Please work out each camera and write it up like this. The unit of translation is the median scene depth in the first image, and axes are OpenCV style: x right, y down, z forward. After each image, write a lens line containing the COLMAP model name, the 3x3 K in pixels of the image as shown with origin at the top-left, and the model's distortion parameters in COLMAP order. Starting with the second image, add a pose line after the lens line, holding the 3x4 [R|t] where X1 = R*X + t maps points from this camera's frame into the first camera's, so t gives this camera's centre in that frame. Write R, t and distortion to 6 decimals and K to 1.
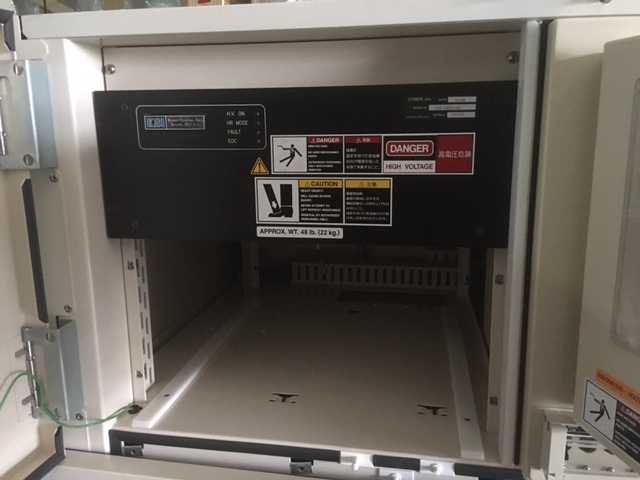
lens RADIAL K [[570.3, 0, 320.0], [0, 570.3, 240.0], [0, 0, 1]] dist [0.019774, 0.003045]
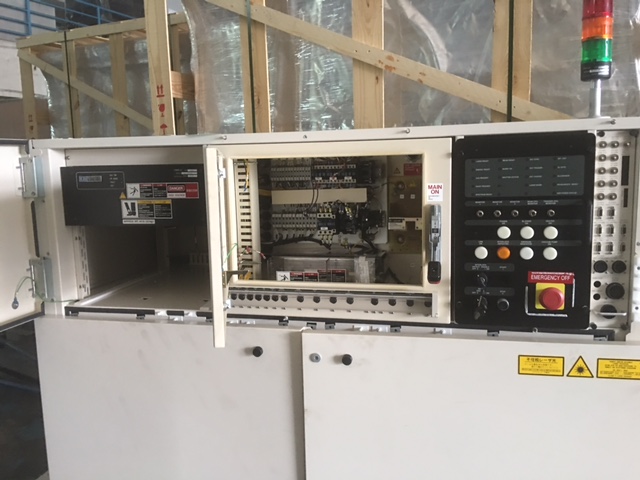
lens RADIAL K [[552.7, 0, 320.8], [0, 552.7, 236.9], [0, 0, 1]] dist [0.110291, -0.165608]
pose [[0.998976, -0.004906, -0.044987, 0.886881], [0.001575, 0.997273, -0.073778, 0.240427], [0.045226, 0.073632, 0.996259, -1.435491]]
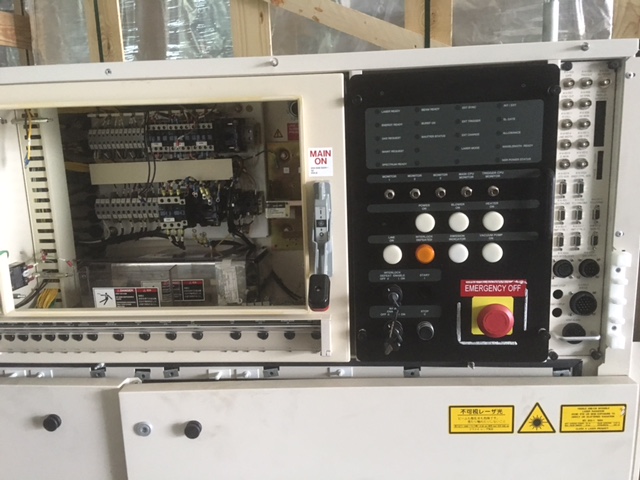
lens RADIAL K [[539.0, 0, 331.7], [0, 539.0, 247.0], [0, 0, 1]] dist [0.097285, -0.106253]
pose [[0.993669, -0.040606, 0.104752, 1.112286], [0.041669, 0.999100, -0.007973, 0.130611], [-0.104334, 0.012287, 0.994466, -0.605508]]
